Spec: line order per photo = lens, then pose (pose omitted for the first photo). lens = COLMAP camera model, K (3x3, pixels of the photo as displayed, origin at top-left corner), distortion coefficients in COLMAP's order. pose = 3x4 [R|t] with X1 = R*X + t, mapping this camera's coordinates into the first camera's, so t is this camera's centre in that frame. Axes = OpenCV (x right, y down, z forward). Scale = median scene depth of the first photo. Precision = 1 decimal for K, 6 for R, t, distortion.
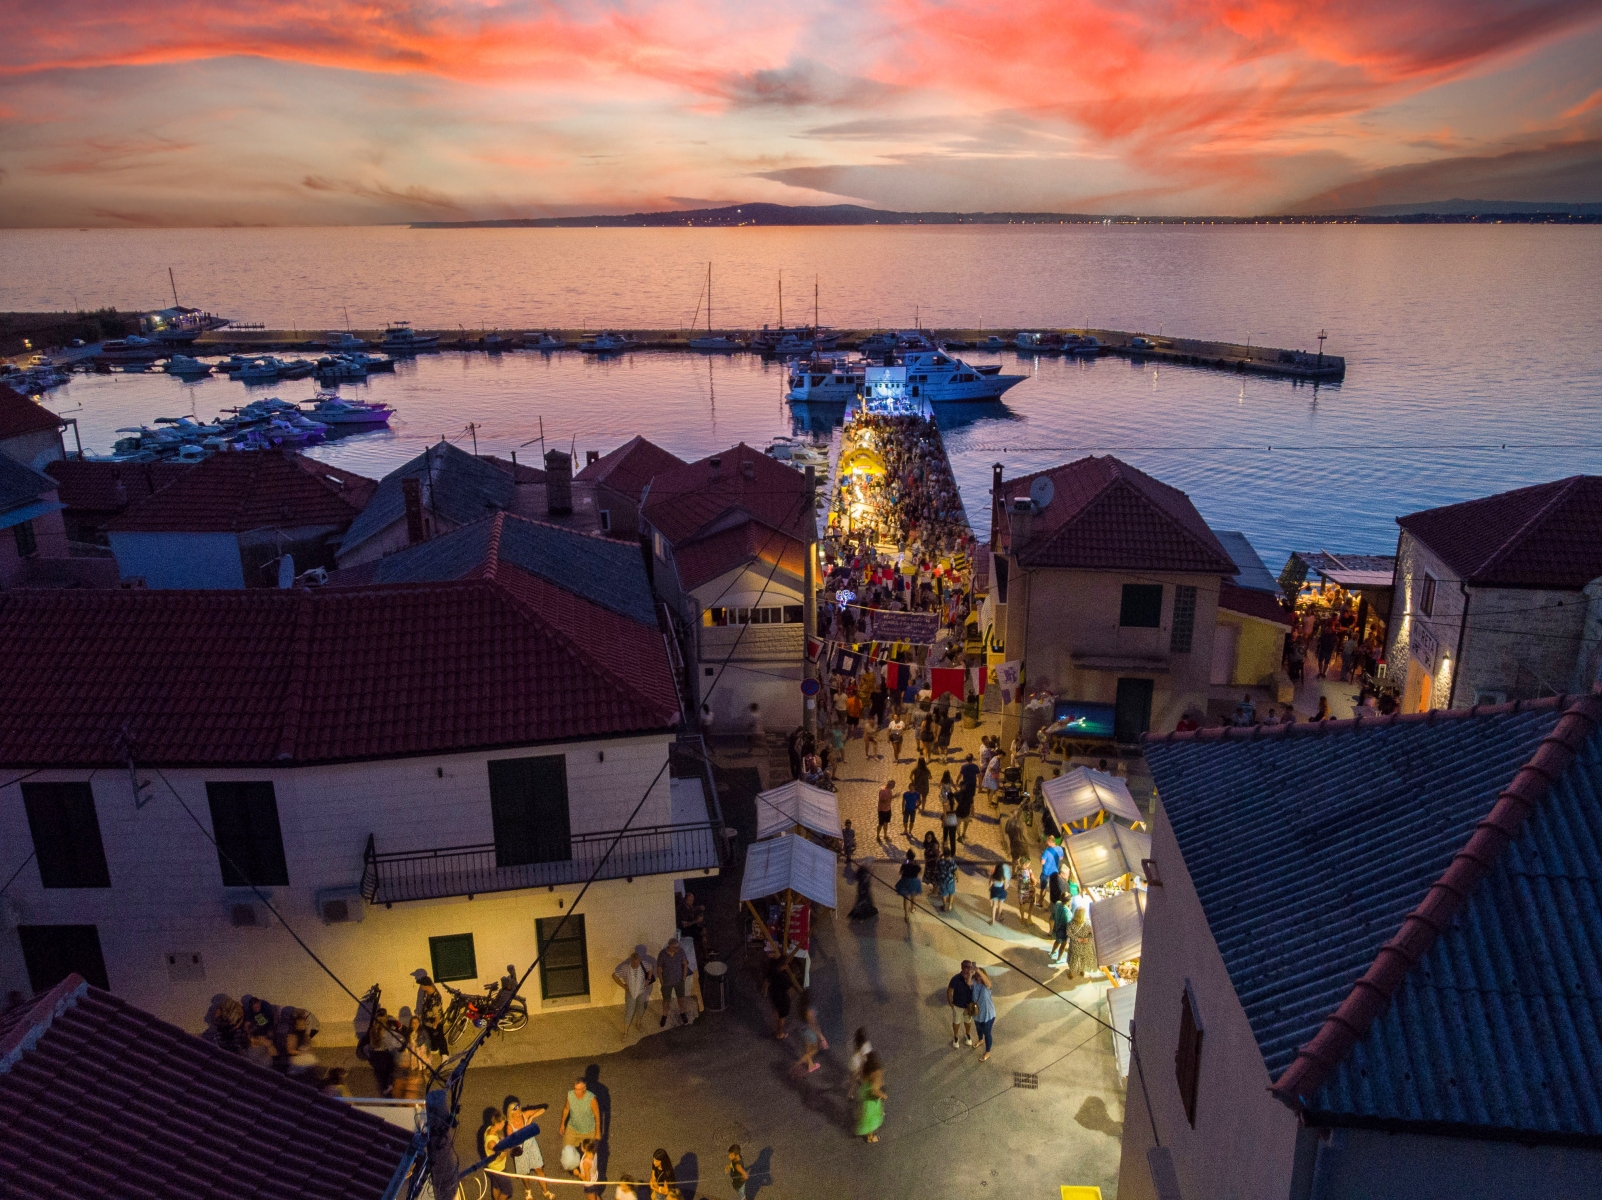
lens RADIAL K [[1201.1, 0, 794.2], [0, 1201.1, 611.4], [0, 0, 1]] dist [-0.007553, 0.000647]
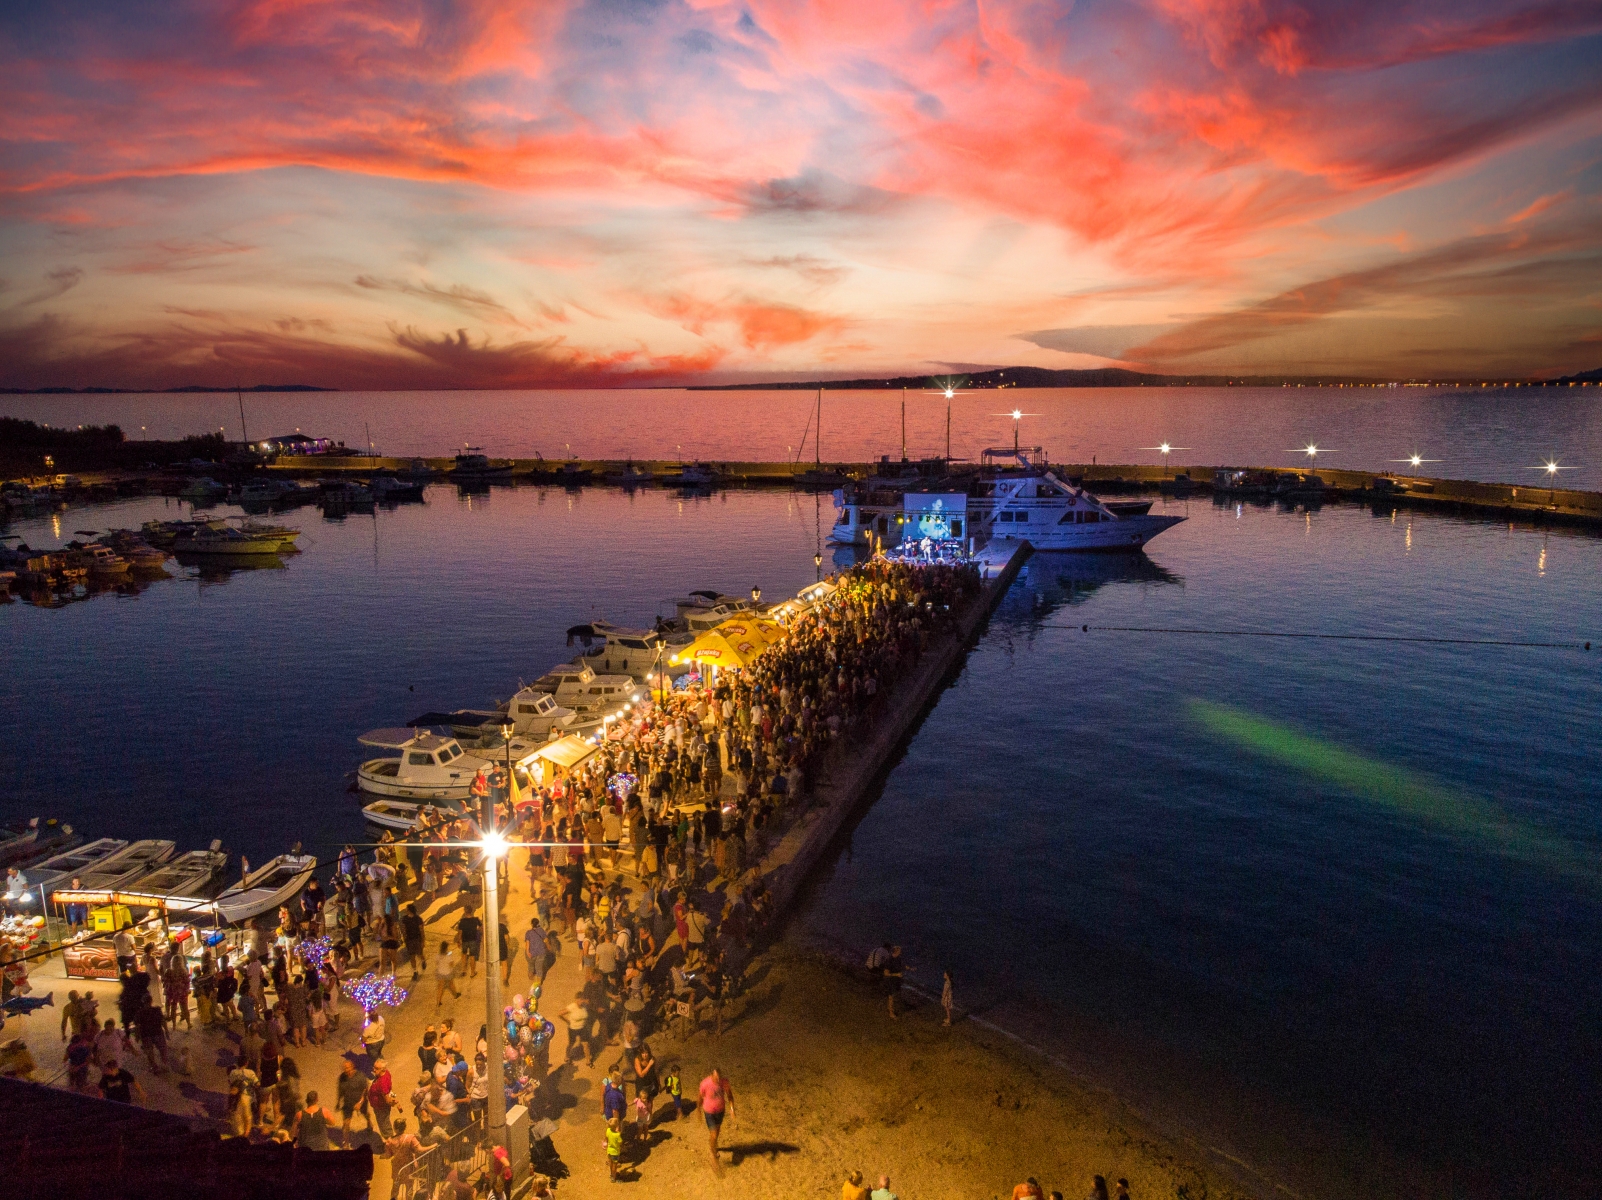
lens RADIAL K [[1201.1, 0, 789.2], [0, 1201.1, 605.5], [0, 0, 1]] dist [-0.007553, 0.000647]
pose [[0.976123, 0.038531, -0.213772, 0.401580], [-0.066634, 0.989808, -0.125857, -0.154157], [0.206744, 0.137096, 0.968742, 0.999565]]
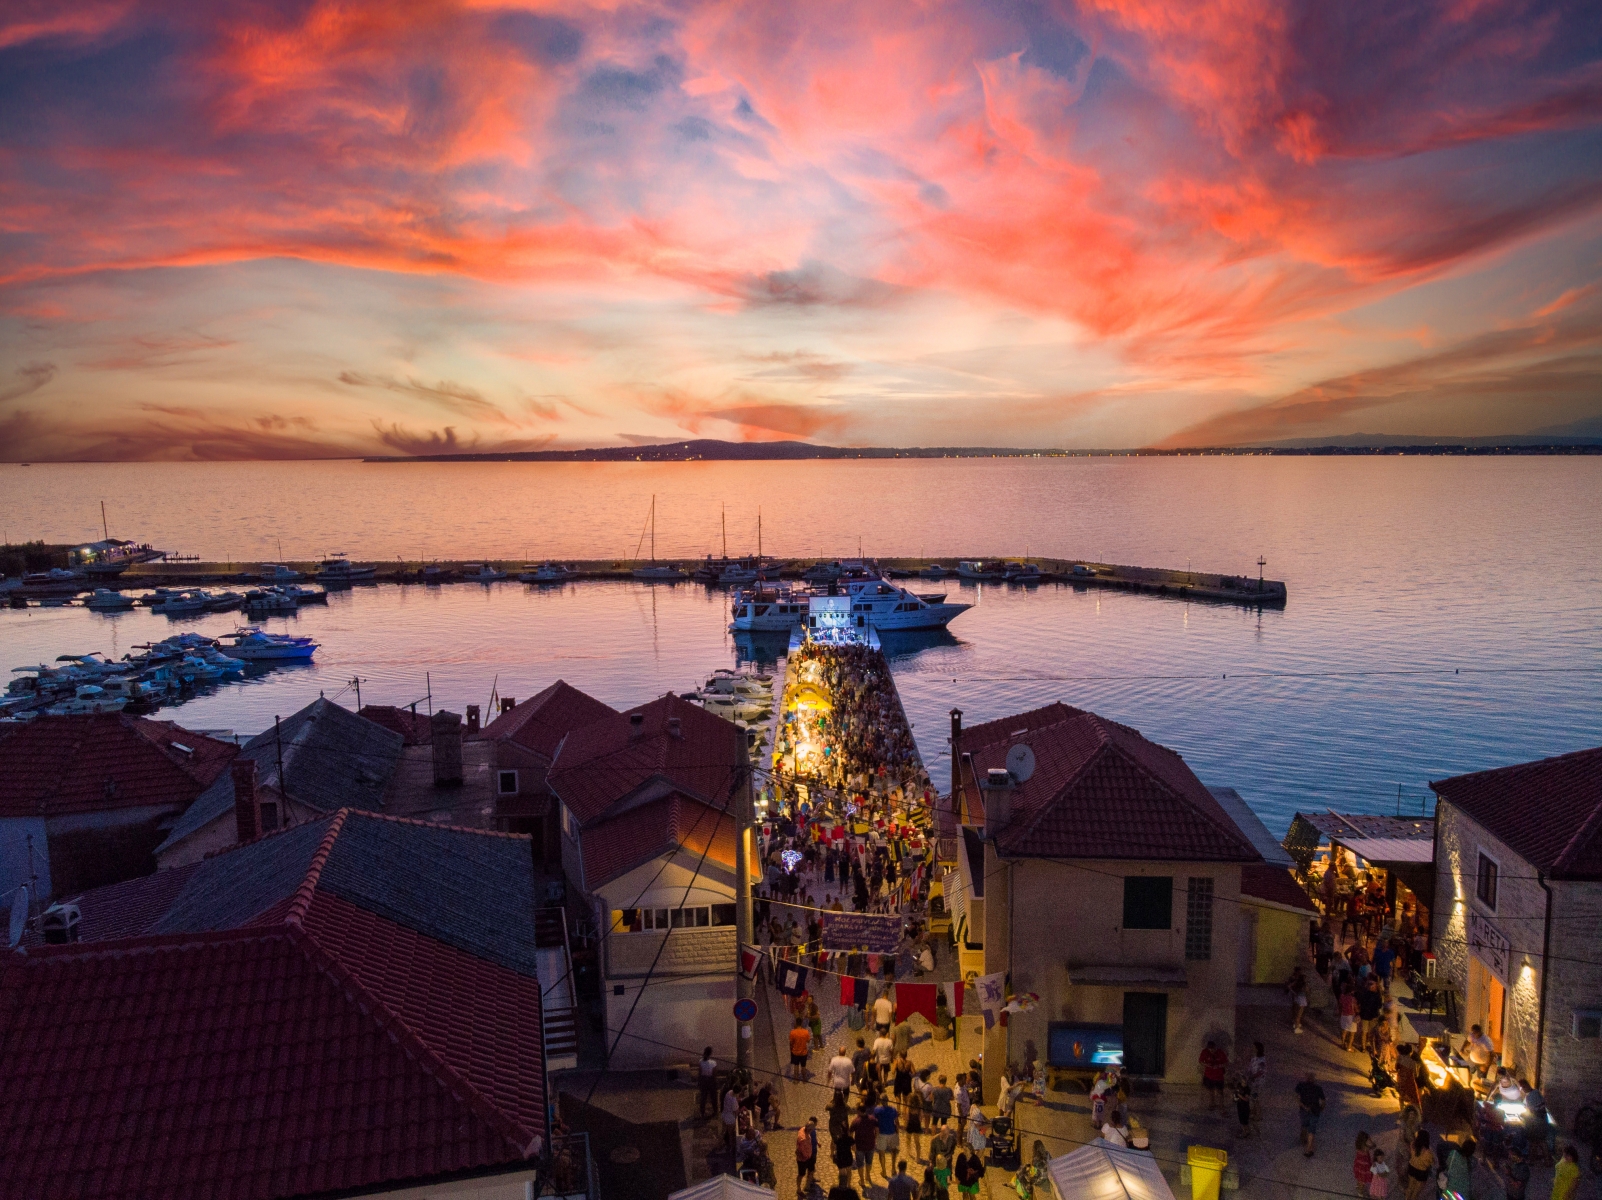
lens RADIAL K [[1201.1, 0, 796.3], [0, 1201.1, 599.0], [0, 0, 1]] dist [-0.007553, 0.000647]
pose [[0.998883, -0.007688, 0.046615, 0.008774], [0.016586, 0.980936, -0.193623, -0.035318], [-0.044237, 0.194180, 0.979968, 0.113205]]
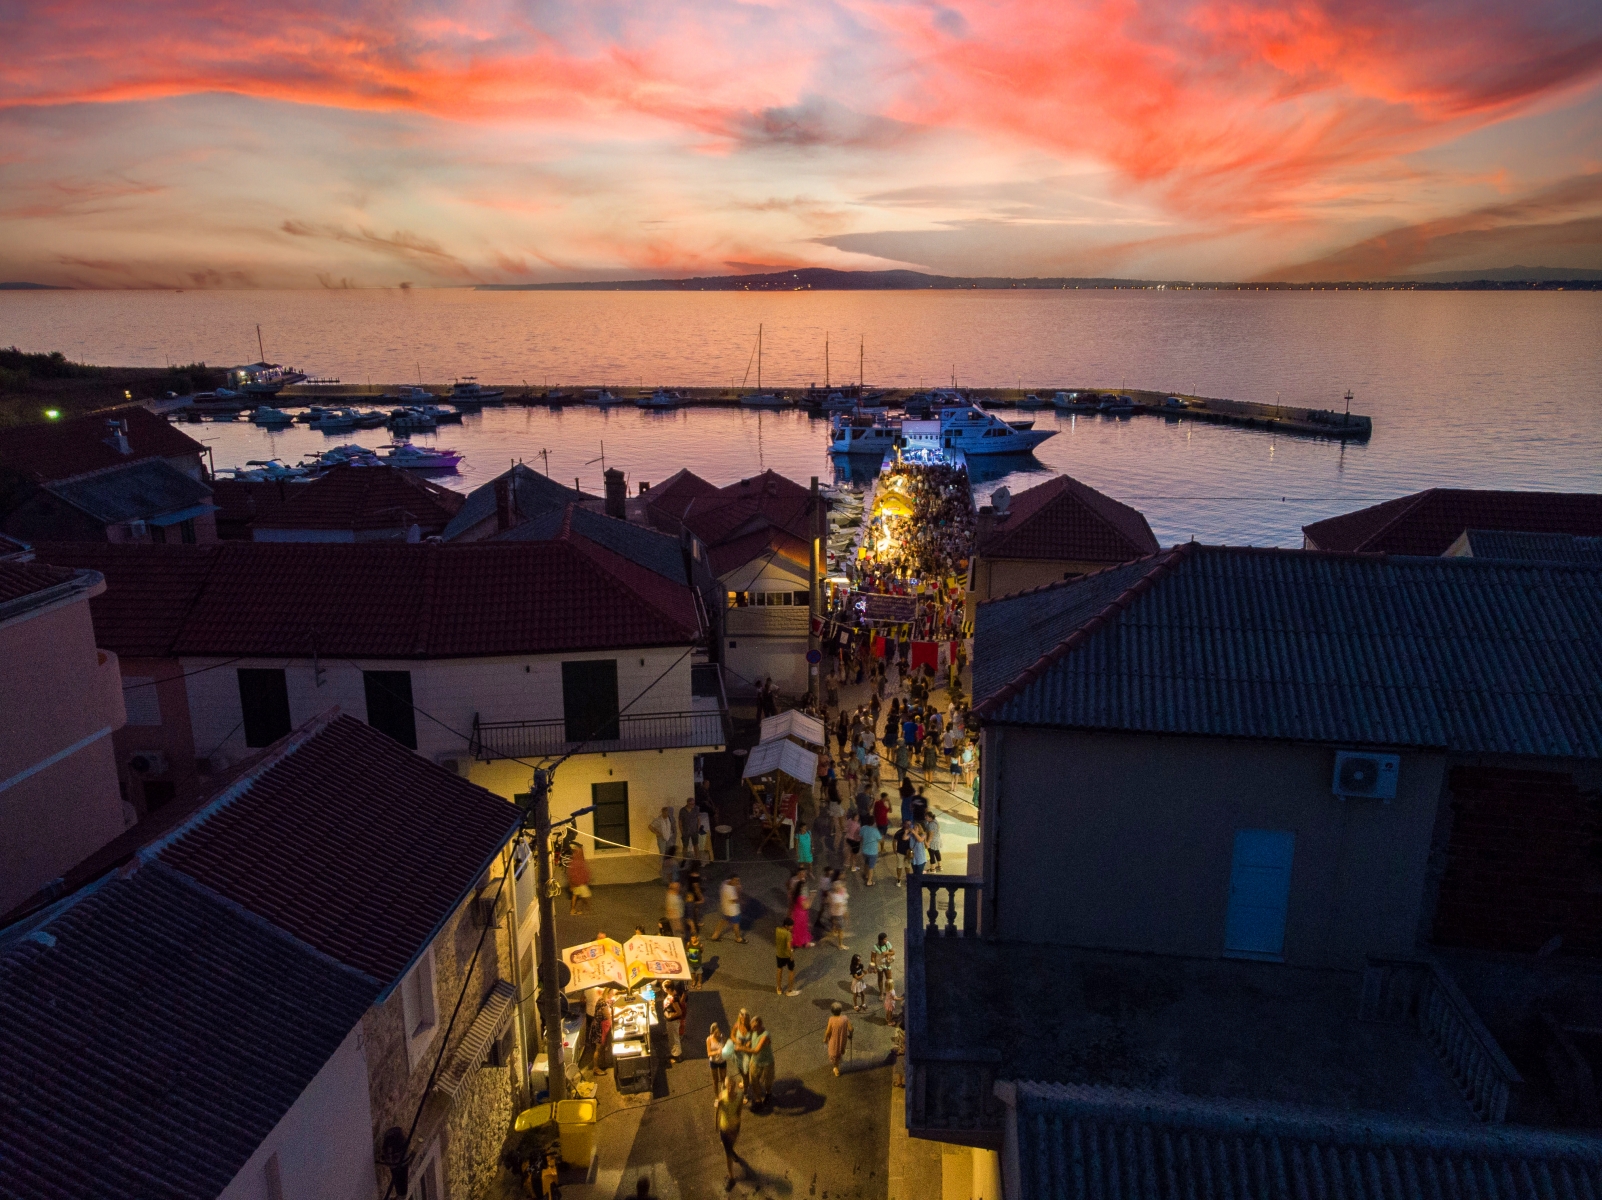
lens RADIAL K [[1201.1, 0, 791.6], [0, 1201.1, 615.5], [0, 0, 1]] dist [-0.007553, 0.000647]
pose [[0.998918, 0.015751, -0.043766, 0.030838], [-0.017749, 0.998800, -0.045646, 0.054635], [0.042994, 0.046374, 0.997998, -0.163577]]
